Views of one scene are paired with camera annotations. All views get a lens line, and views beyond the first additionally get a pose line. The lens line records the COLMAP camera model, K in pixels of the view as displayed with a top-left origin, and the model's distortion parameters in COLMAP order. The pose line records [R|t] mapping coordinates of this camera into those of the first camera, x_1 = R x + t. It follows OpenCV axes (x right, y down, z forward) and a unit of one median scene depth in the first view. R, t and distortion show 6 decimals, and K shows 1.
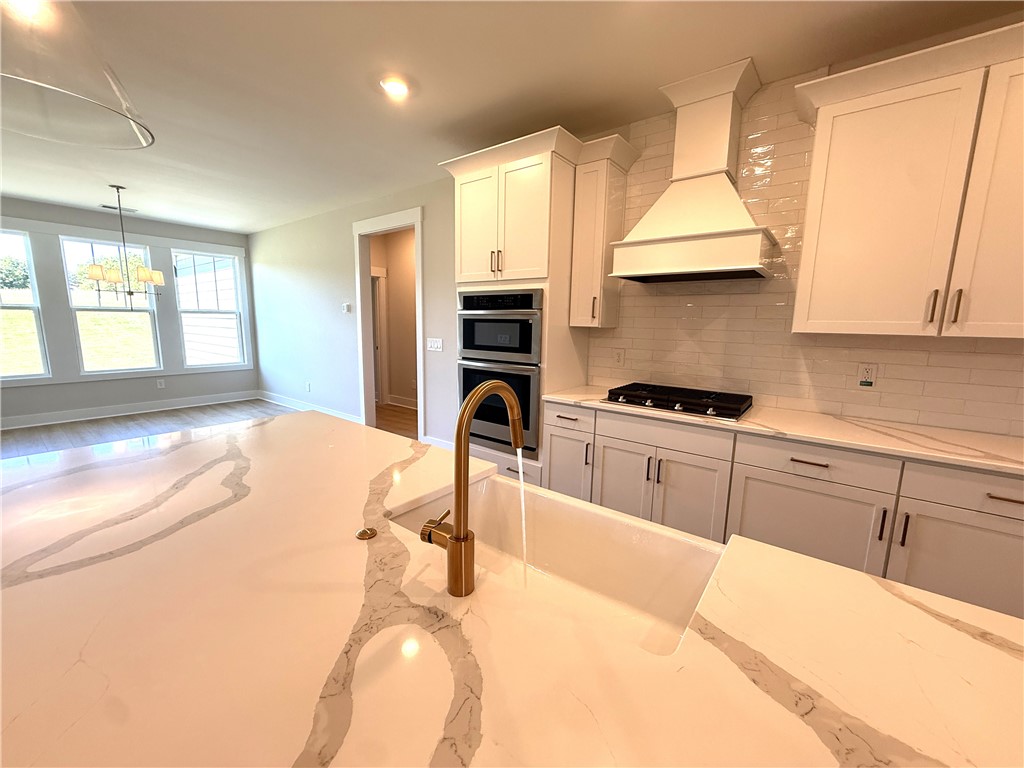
lens RADIAL K [[410.4, 0, 513.5], [0, 410.4, 382.7], [0, 0, 1]] dist [0.002005, 0.001141]
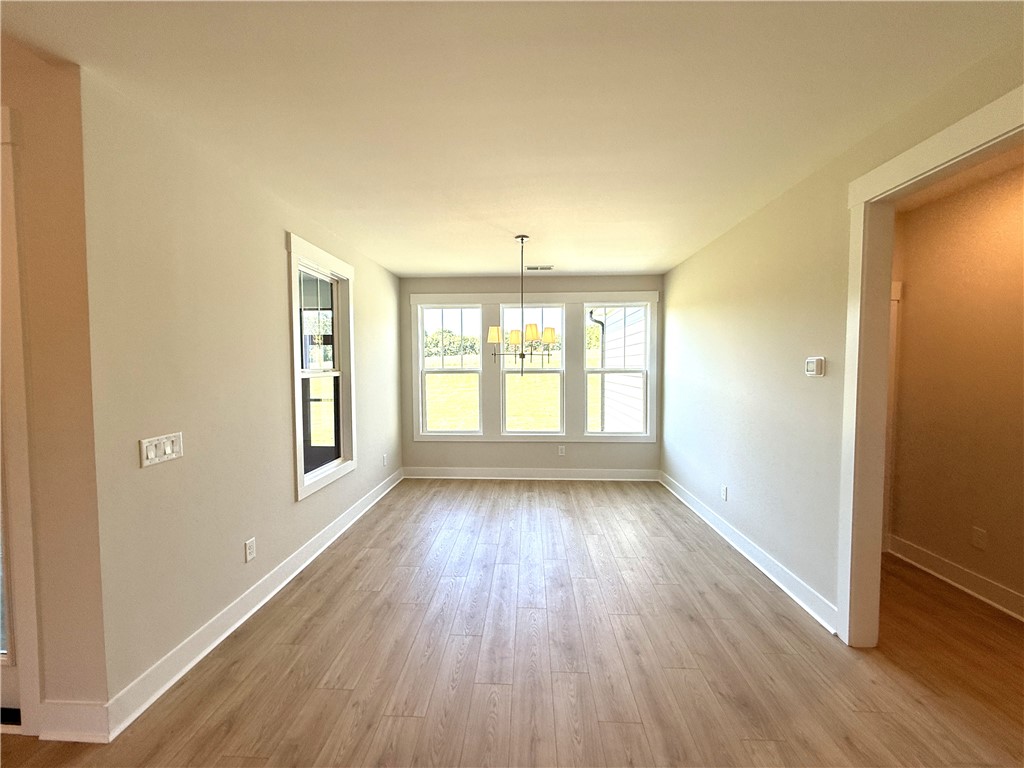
lens RADIAL K [[410.4, 0, 505.2], [0, 410.4, 384.0], [0, 0, 1]] dist [0.002005, 0.001141]
pose [[0.566142, 0.017633, -0.824119, -0.379731], [-0.112855, 0.992015, -0.056303, -0.164870], [0.816546, 0.124882, 0.563611, 0.764710]]
